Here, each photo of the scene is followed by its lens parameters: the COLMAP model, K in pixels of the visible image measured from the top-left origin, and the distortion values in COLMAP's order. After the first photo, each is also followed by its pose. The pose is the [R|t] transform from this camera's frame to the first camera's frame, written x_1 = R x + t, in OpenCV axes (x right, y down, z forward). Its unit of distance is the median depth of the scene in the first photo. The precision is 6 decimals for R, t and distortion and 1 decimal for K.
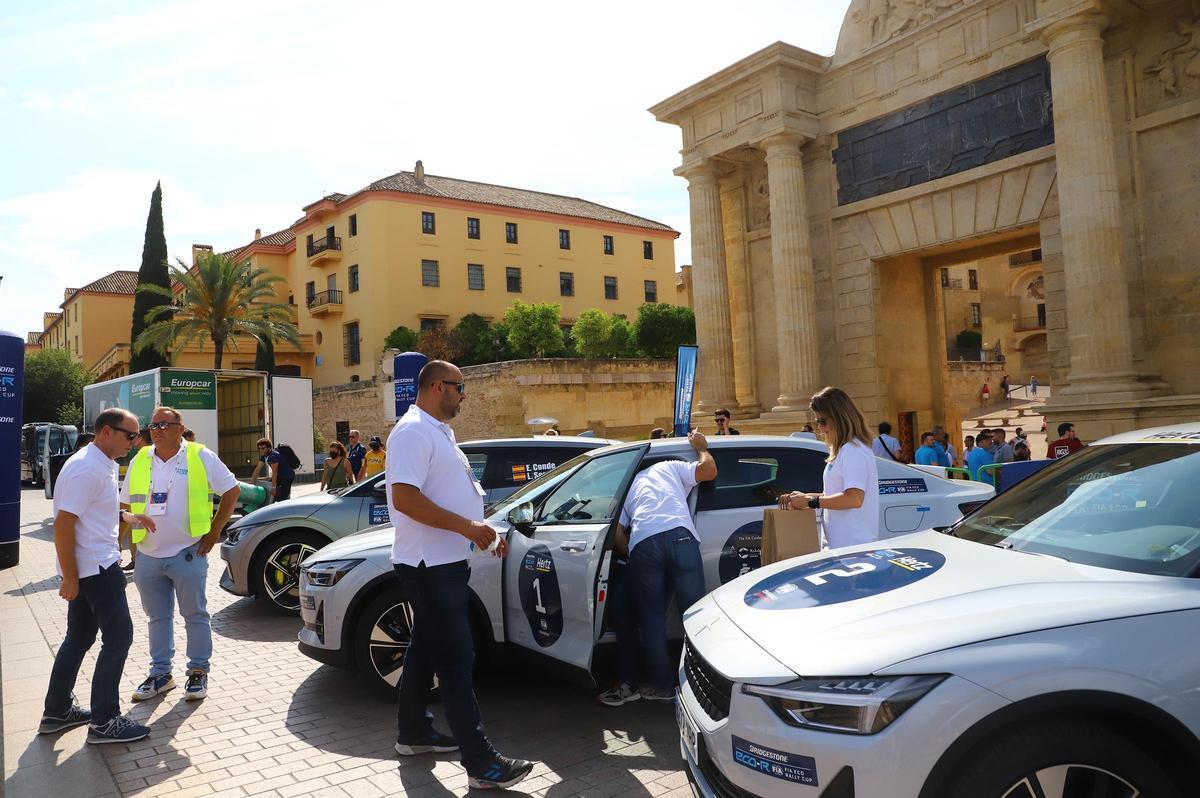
lens RADIAL K [[830.4, 0, 600.0], [0, 830.4, 399.0], [0, 0, 1]] dist [-0.116388, 0.086055]
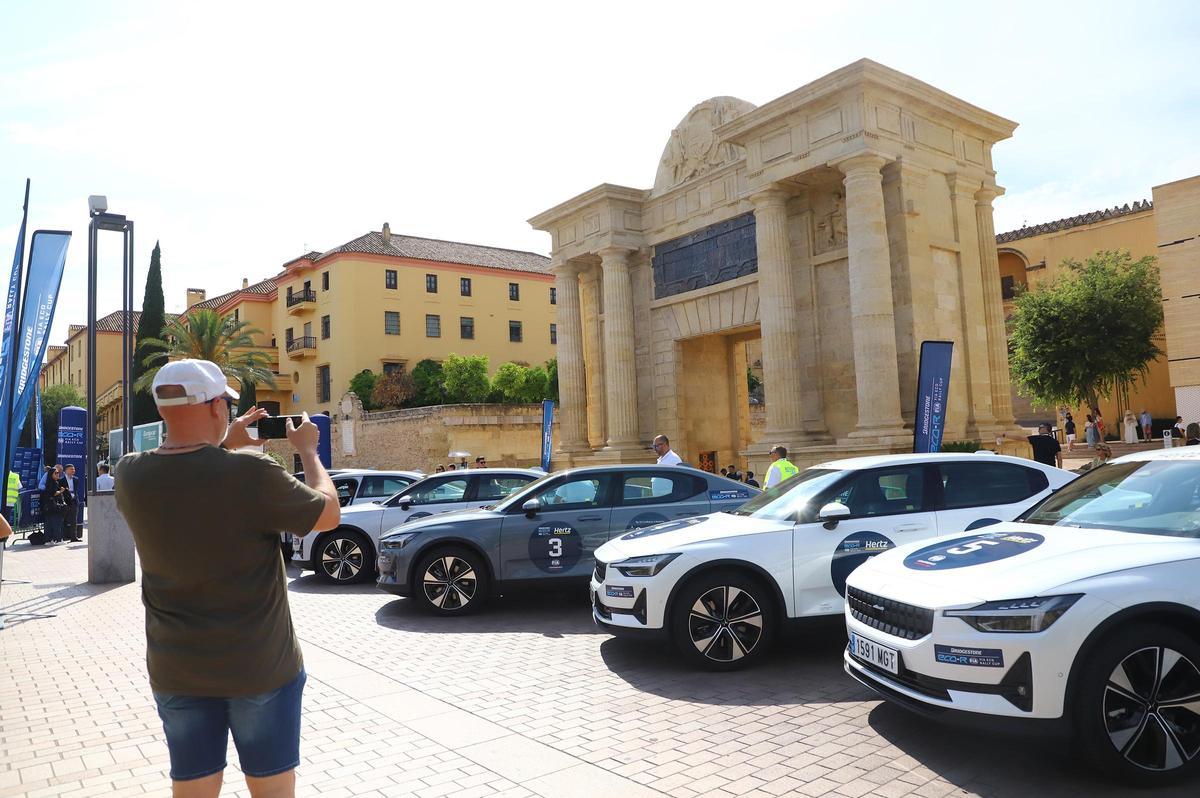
lens RADIAL K [[834.5, 0, 600.0], [0, 834.5, 399.0], [0, 0, 1]] dist [-0.107003, 0.080038]
pose [[0.999976, 0.006259, 0.003025, 0.196746], [-0.006158, 0.999451, -0.032567, -0.025172], [-0.003227, 0.032548, 0.999465, -0.374770]]
